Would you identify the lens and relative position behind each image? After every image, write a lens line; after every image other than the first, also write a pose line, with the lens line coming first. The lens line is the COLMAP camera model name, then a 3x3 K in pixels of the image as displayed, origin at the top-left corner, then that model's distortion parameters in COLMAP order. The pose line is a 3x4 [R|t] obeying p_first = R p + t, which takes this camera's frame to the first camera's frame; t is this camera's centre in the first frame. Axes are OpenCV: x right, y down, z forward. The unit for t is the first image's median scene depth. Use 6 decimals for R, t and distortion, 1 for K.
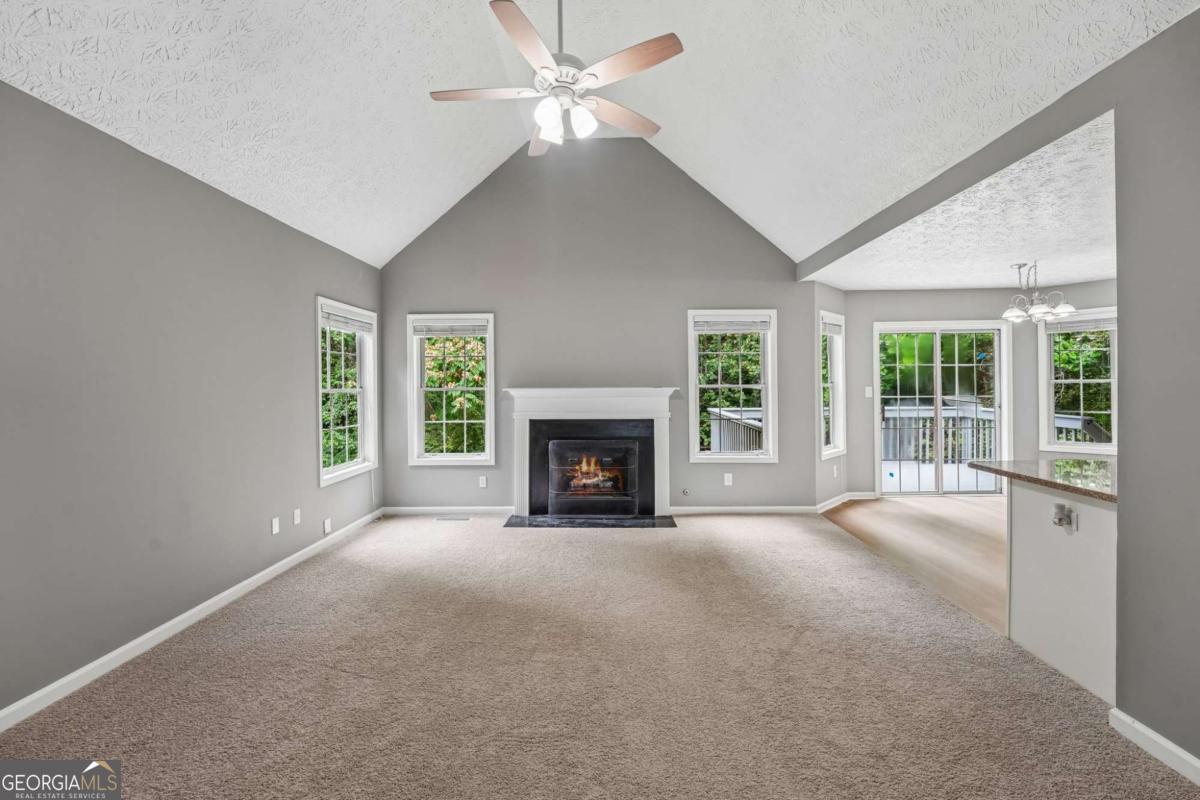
lens RADIAL K [[492.7, 0, 595.3], [0, 492.7, 394.1], [0, 0, 1]] dist [-0.000116, -0.000062]
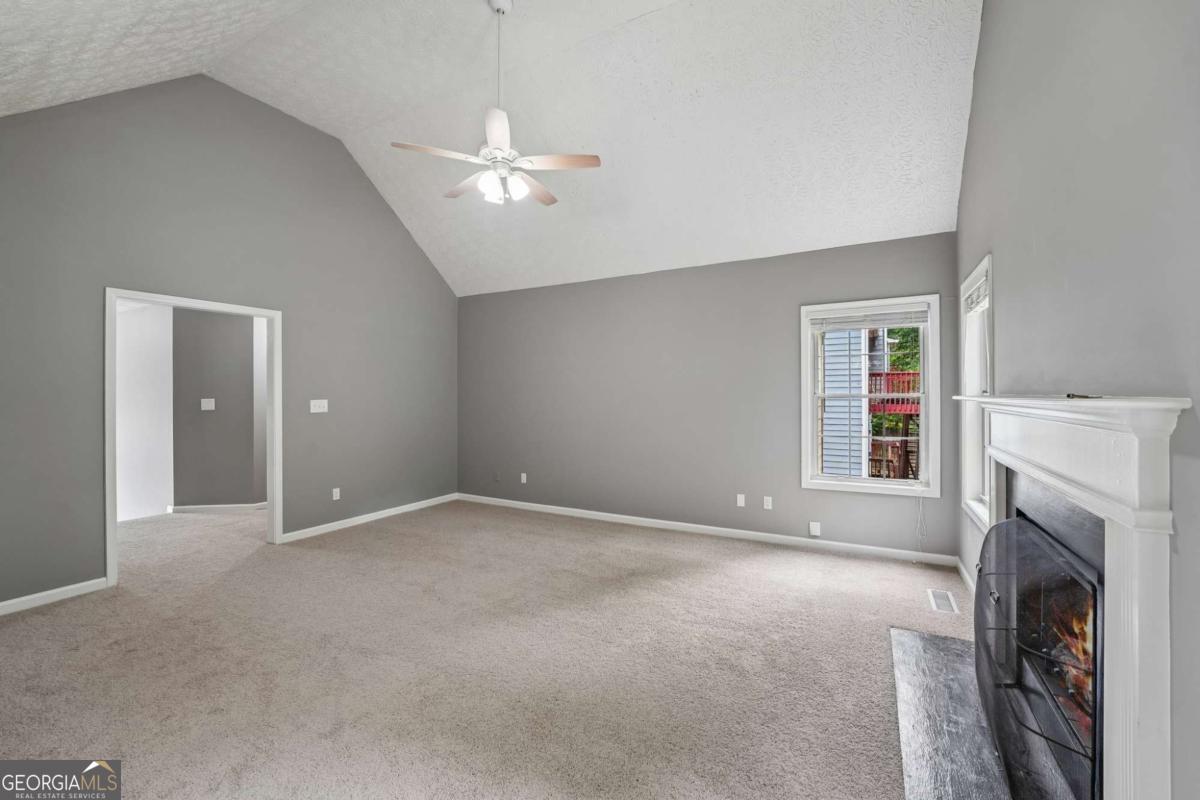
lens RADIAL K [[492.7, 0, 595.3], [0, 492.7, 394.1], [0, 0, 1]] dist [-0.000116, -0.000062]
pose [[-0.484540, 0.010149, -0.874710, 0.450752], [0.002253, 0.999944, 0.010353, -0.017329], [0.874766, 0.003045, -0.484535, 0.875761]]
